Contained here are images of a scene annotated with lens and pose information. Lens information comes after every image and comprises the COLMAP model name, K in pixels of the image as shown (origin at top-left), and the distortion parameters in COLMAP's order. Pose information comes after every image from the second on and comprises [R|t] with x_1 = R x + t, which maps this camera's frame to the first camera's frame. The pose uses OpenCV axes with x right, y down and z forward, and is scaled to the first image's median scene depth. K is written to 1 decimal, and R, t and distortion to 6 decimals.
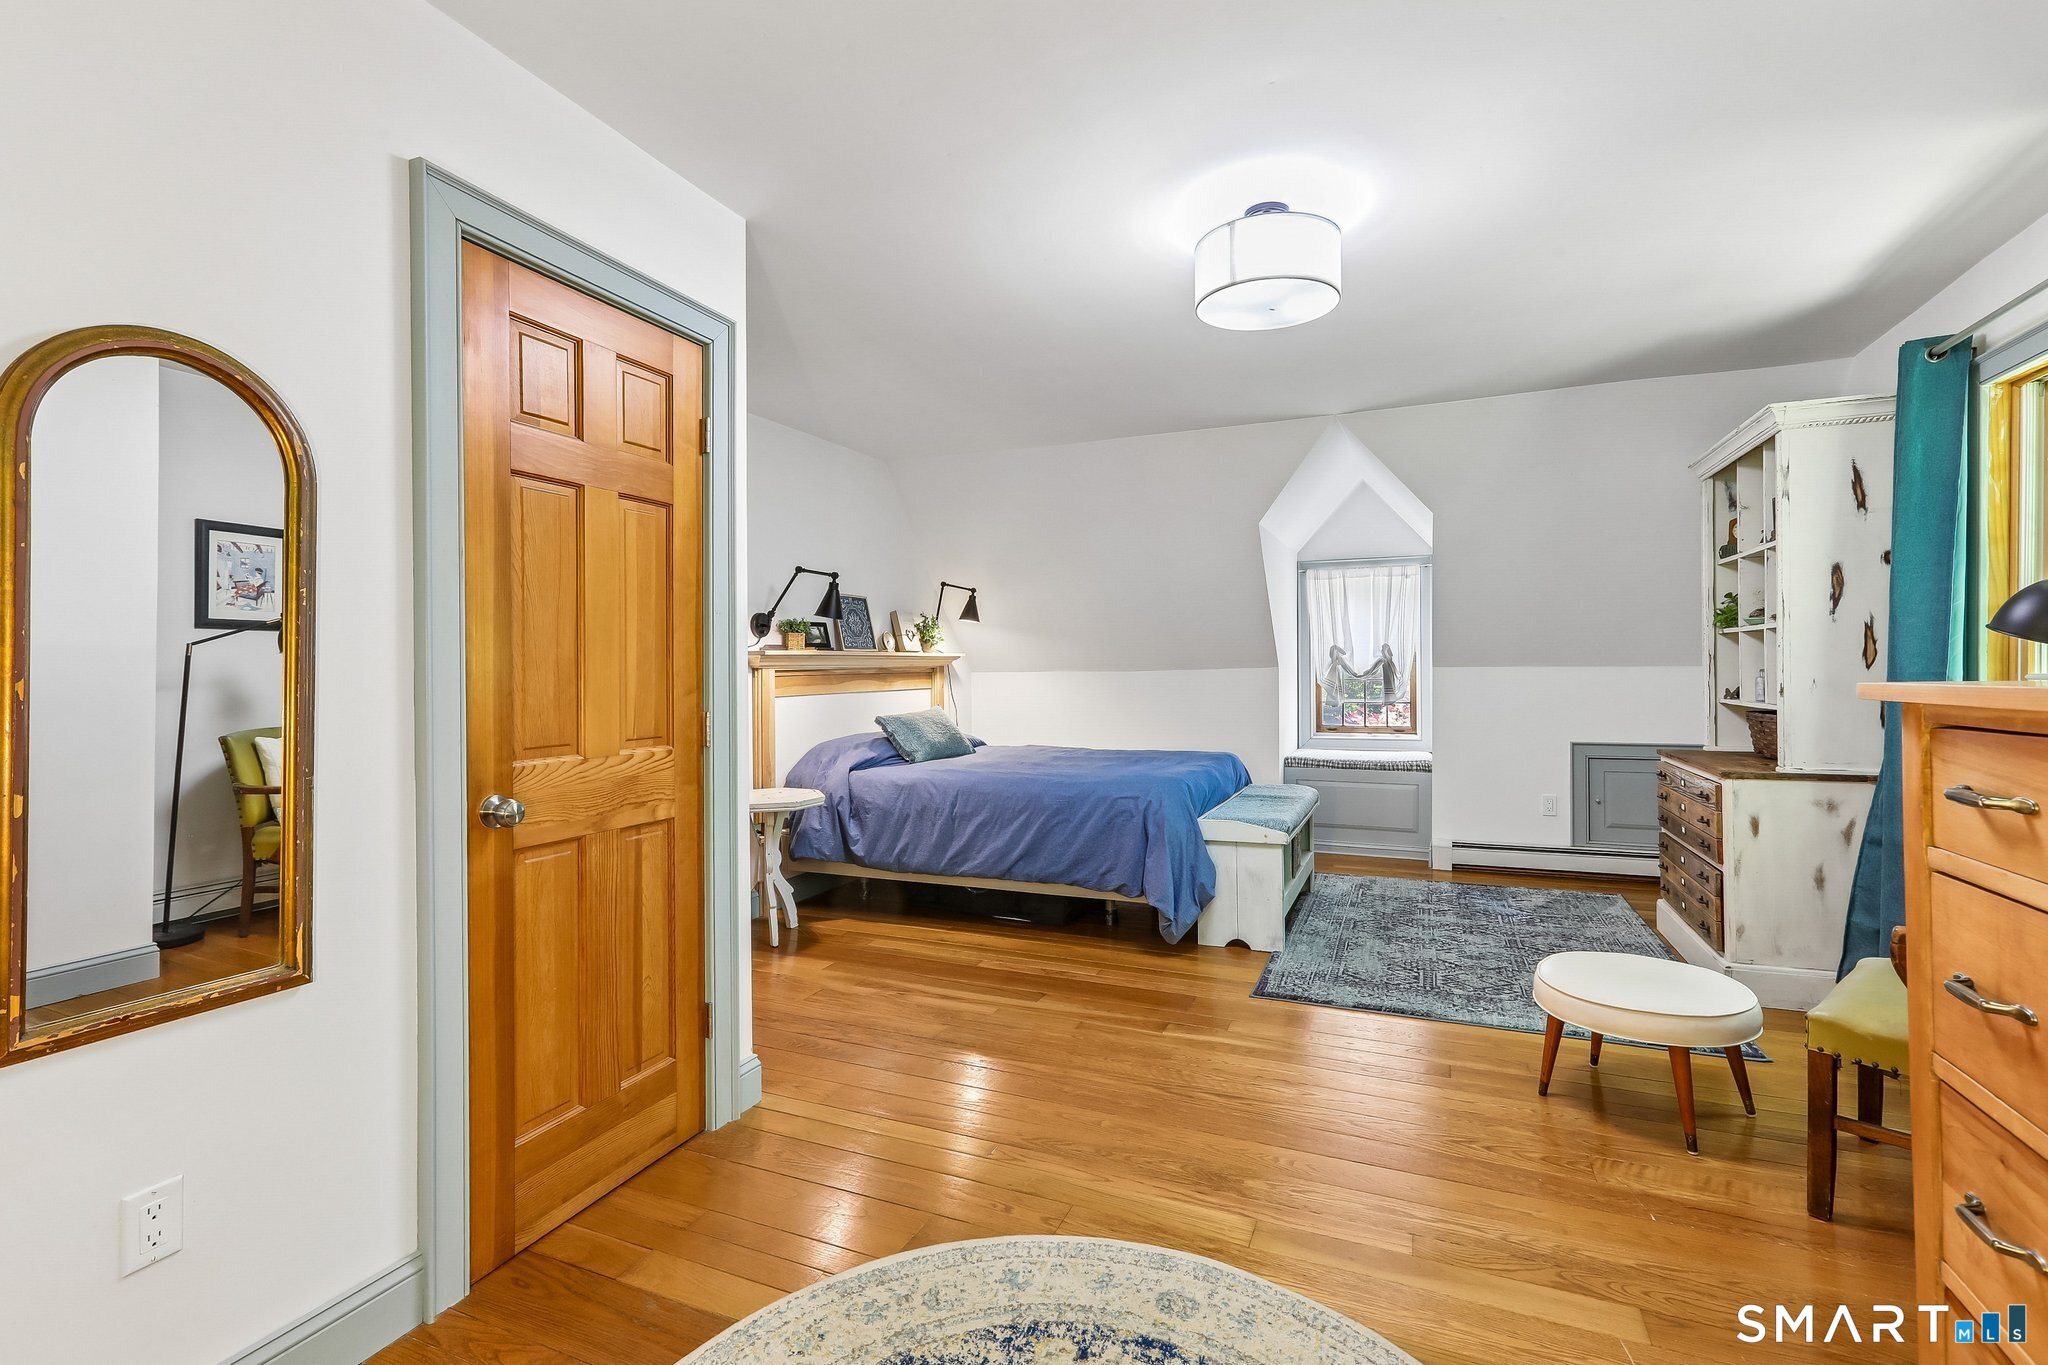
lens RADIAL K [[931.8, 0, 1028.5], [0, 931.8, 662.4], [0, 0, 1]] dist [-0.012183, 0.013894]
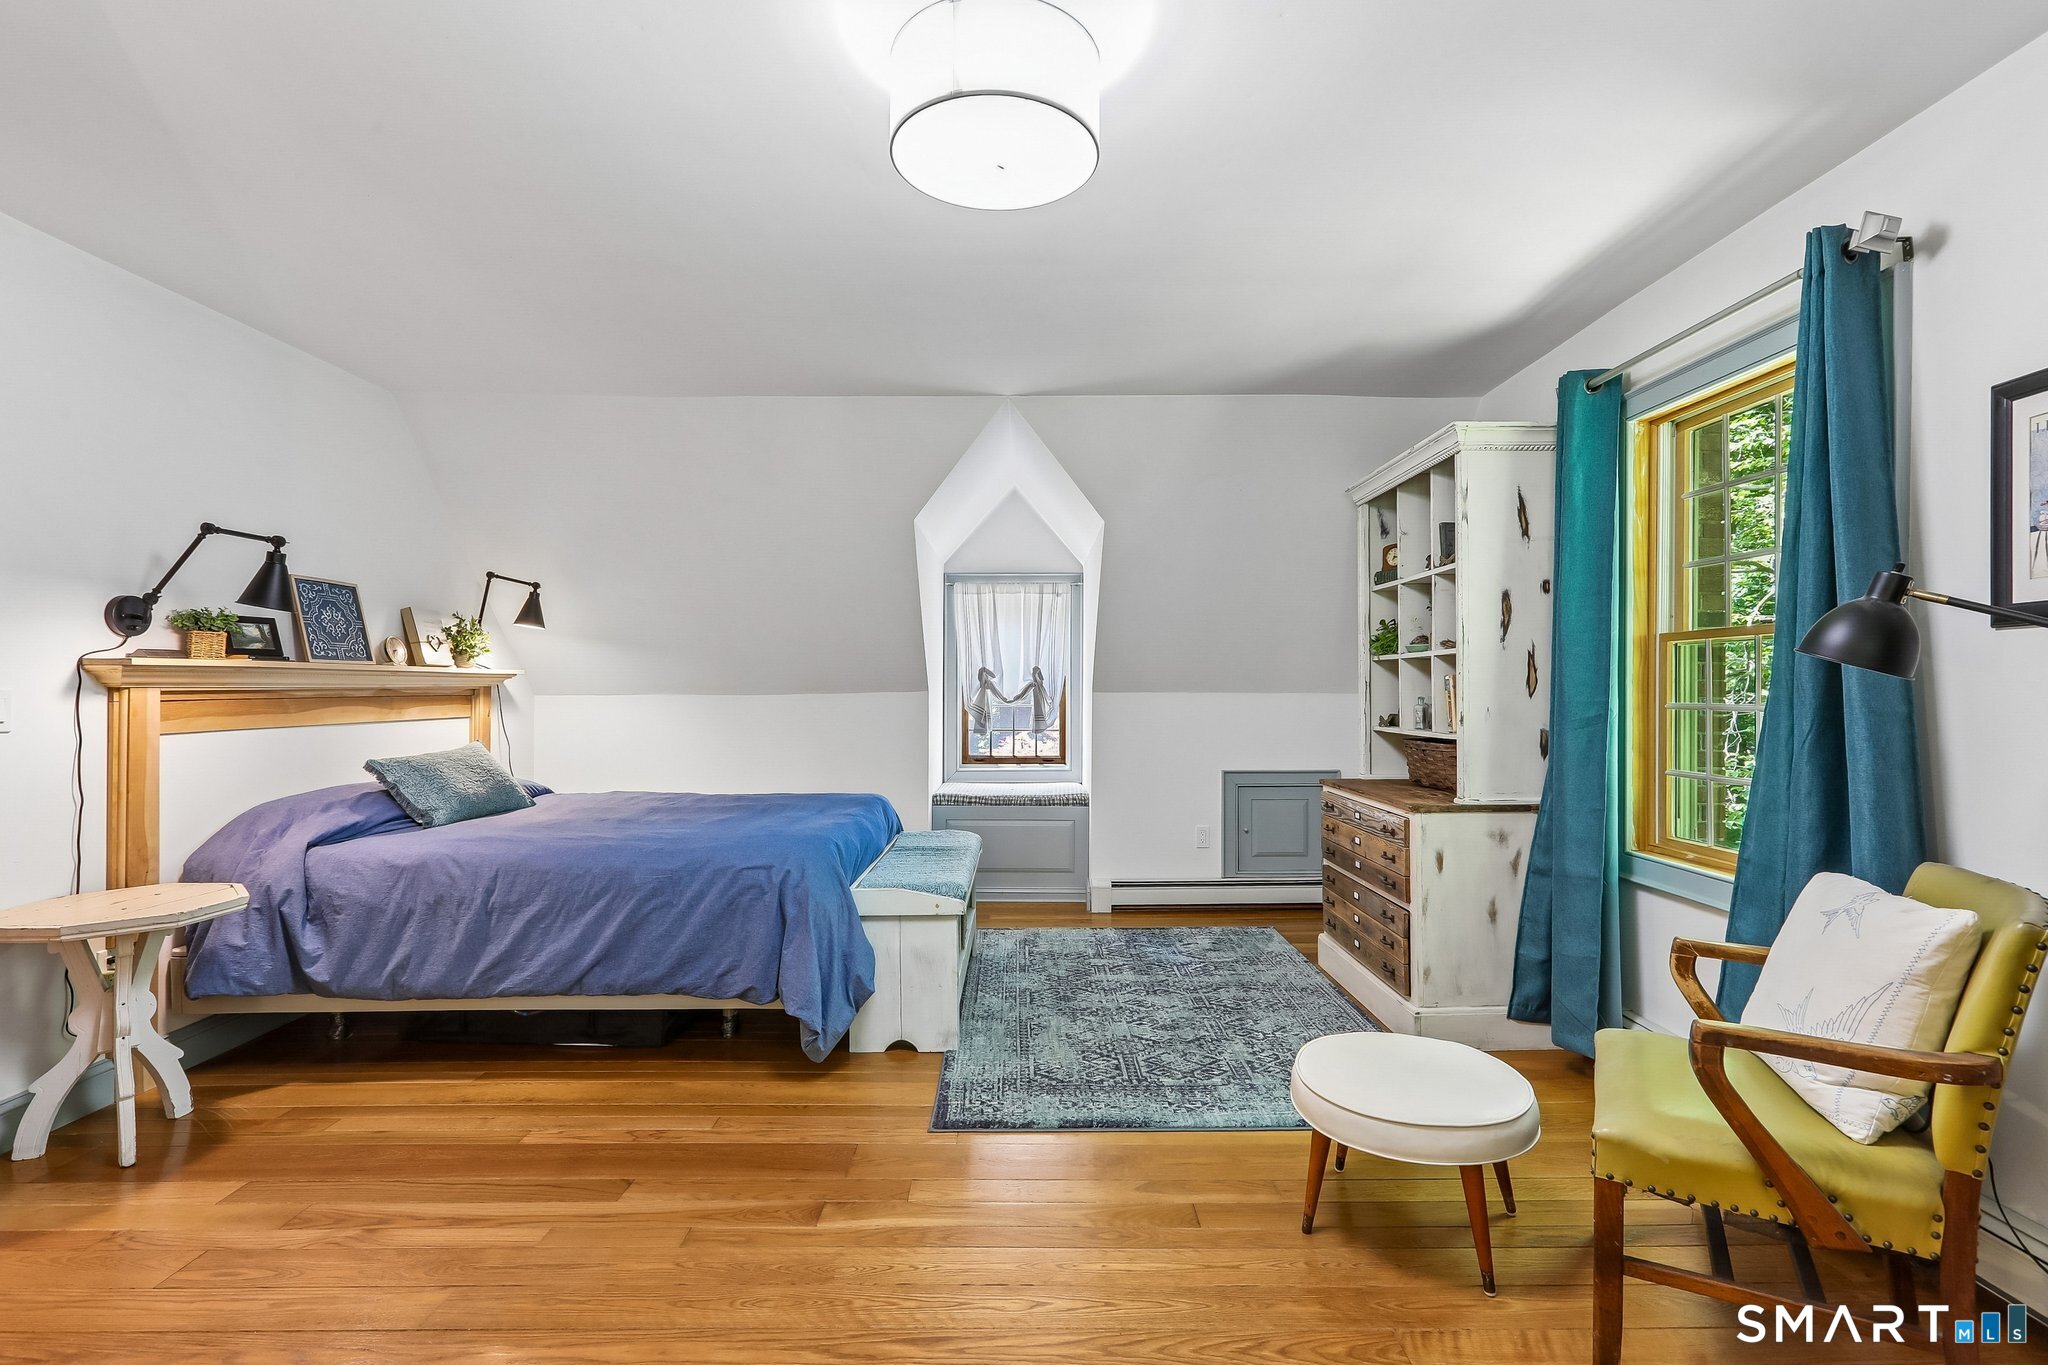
lens RADIAL K [[939.1, 0, 1024.0], [0, 939.1, 682.5], [0, 0, 1]] dist [-0.009551, 0.015890]
pose [[0.918341, 0.010569, 0.395648, 0.005150], [-0.009272, 0.999944, -0.005190, 0.000971], [-0.395681, 0.001097, 0.918388, 0.226498]]
